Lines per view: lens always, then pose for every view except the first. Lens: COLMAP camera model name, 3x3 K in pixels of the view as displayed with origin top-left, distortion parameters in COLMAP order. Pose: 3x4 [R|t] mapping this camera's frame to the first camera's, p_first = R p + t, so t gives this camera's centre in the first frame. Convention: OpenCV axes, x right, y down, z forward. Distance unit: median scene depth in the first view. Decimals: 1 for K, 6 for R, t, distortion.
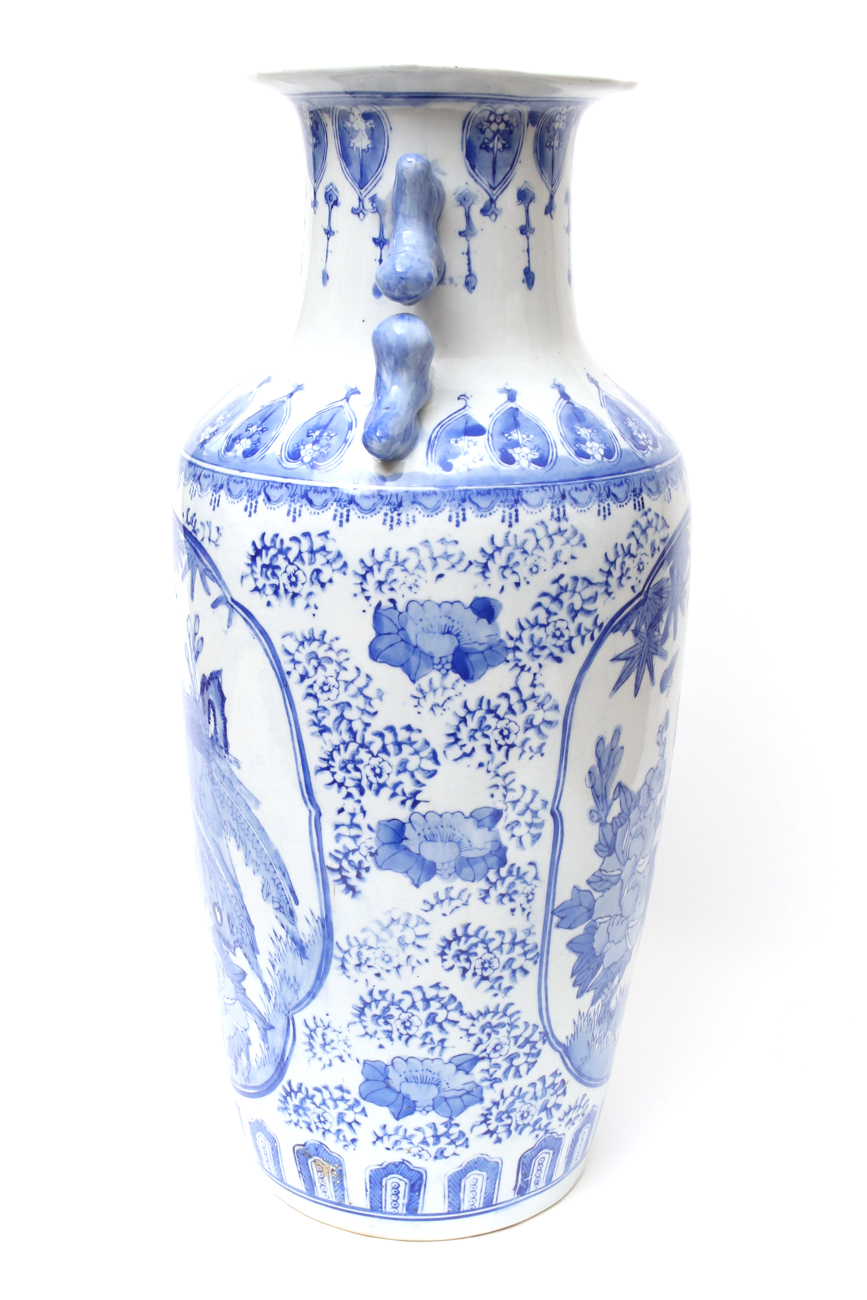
lens RADIAL K [[1770.1, 0, 384.7], [0, 1770.1, 684.1], [0, 0, 1]] dist [-0.130540, 0.042286]
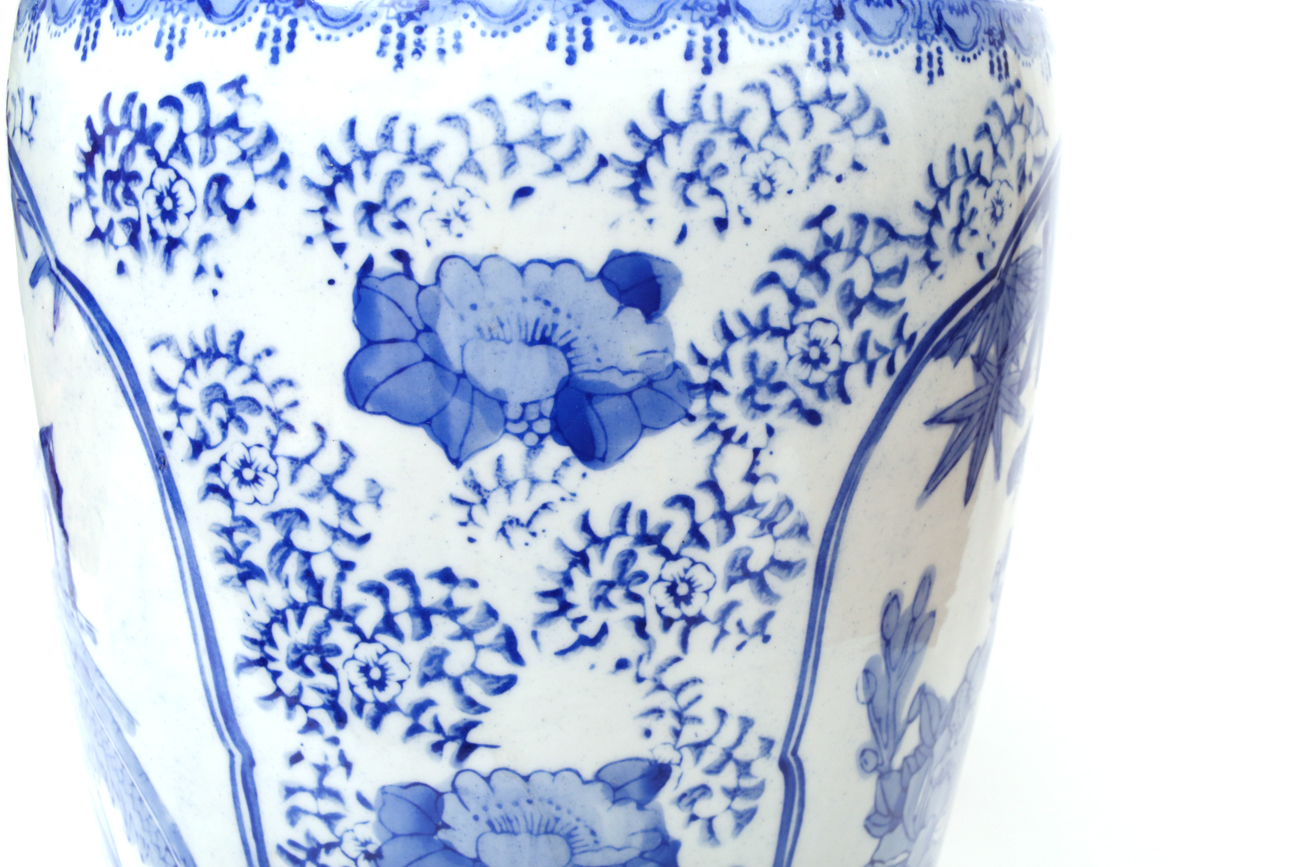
lens RADIAL K [[1371.6, 0, 650.0], [0, 1371.6, 433.5], [0, 0, 1]] dist [-0.127809, 0.015924]
pose [[0.998433, 0.021738, 0.051564, 0.043240], [-0.020943, 0.999654, -0.015912, -0.004057], [-0.051892, 0.014807, 0.998543, 0.677388]]
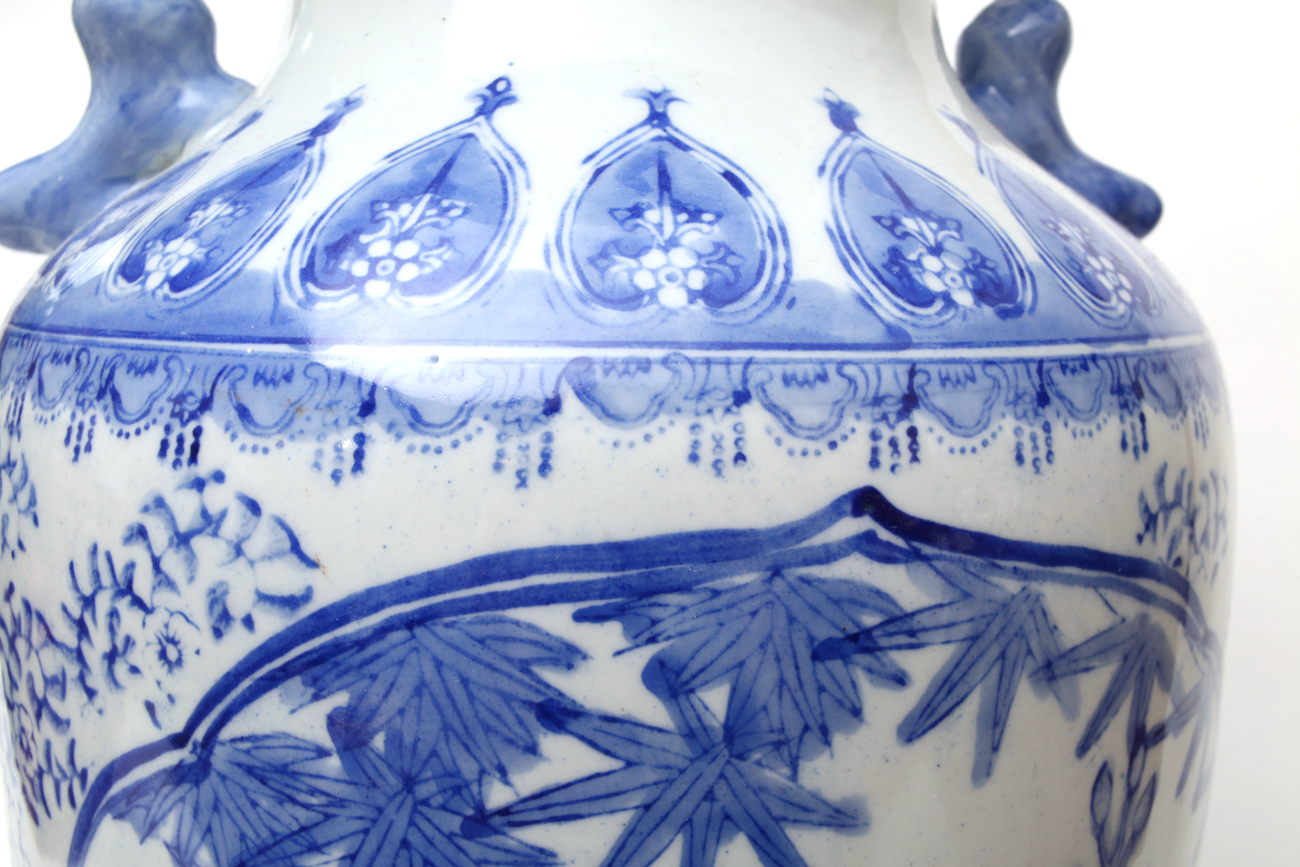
lens RADIAL K [[1443.0, 0, 650.0], [0, 1443.0, 433.5], [0, 0, 1]] dist [-0.144533, 0.038082]
pose [[0.312211, 0.130575, -0.940997, 0.399610], [-0.278633, 0.959535, 0.040700, -0.137055], [0.908233, 0.249486, 0.335960, 0.995922]]
